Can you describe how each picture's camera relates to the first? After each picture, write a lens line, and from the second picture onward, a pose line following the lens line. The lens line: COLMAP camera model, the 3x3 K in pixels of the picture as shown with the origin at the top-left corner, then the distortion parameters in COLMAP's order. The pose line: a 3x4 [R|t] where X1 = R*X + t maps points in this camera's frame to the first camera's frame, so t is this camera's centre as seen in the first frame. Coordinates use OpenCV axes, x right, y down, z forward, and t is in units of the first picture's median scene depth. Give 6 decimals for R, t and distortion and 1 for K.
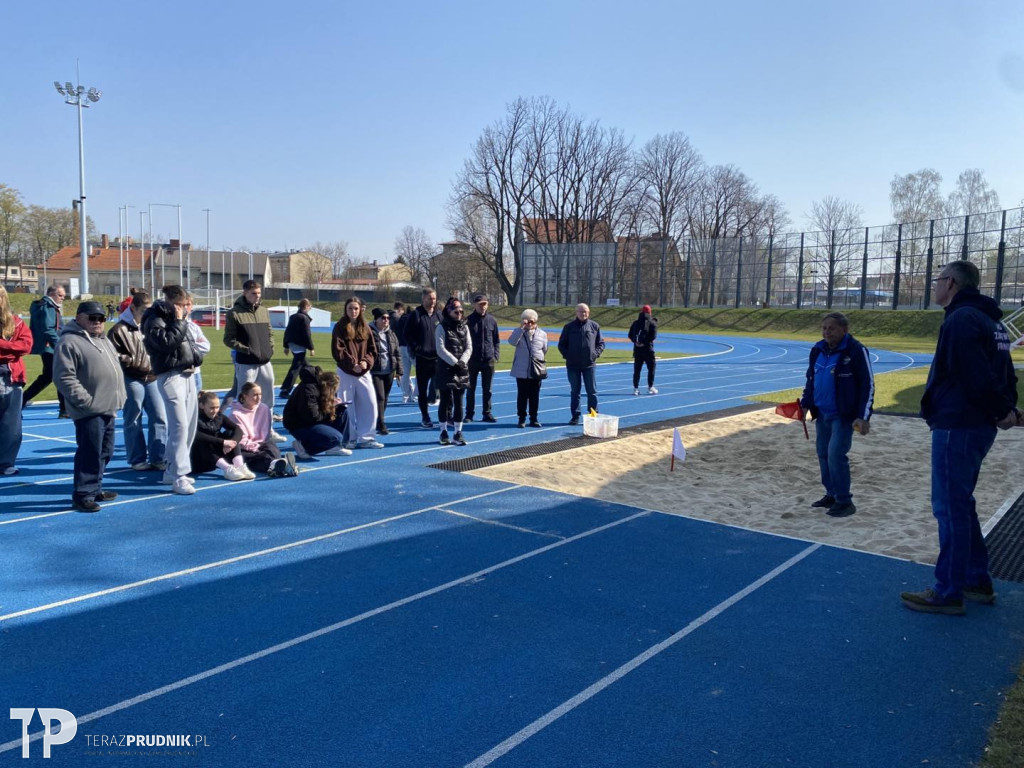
lens RADIAL K [[798.1, 0, 512.0], [0, 798.1, 384.0], [0, 0, 1]] dist [-0.000739, -0.010356]
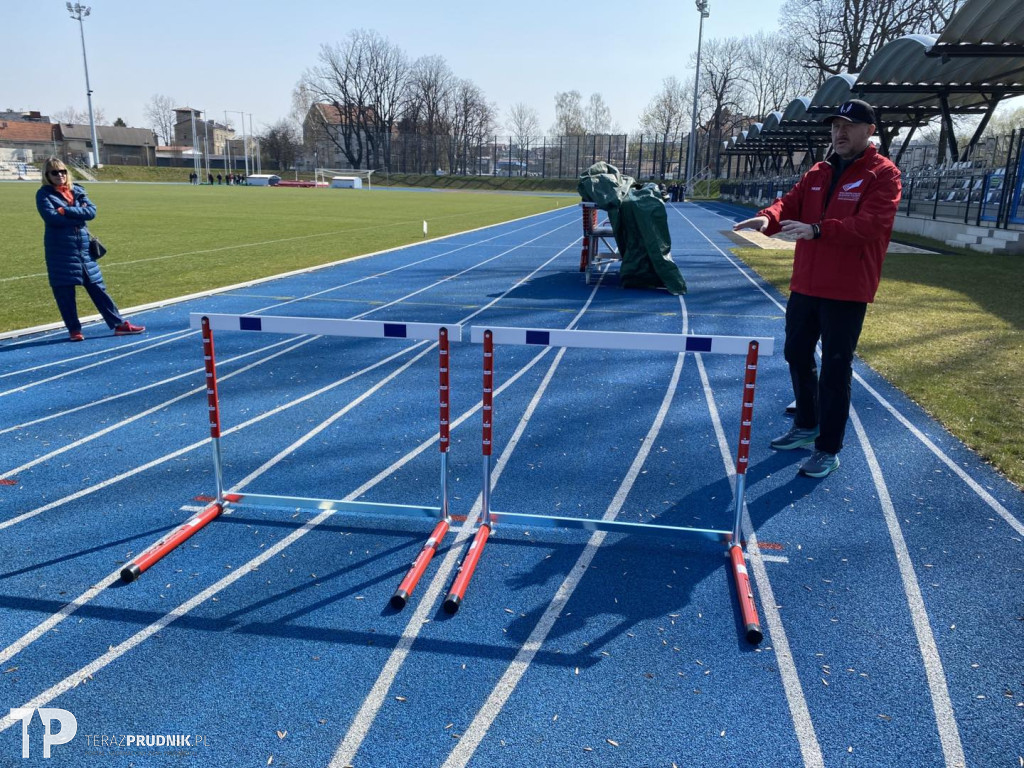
lens RADIAL K [[798.1, 0, 512.0], [0, 798.1, 384.0], [0, 0, 1]] dist [-0.000739, -0.010356]
pose [[0.857197, -0.129642, 0.498404, -0.530069], [0.040156, 0.981675, 0.186284, 0.026736], [-0.513421, -0.139668, 0.846695, -0.476254]]
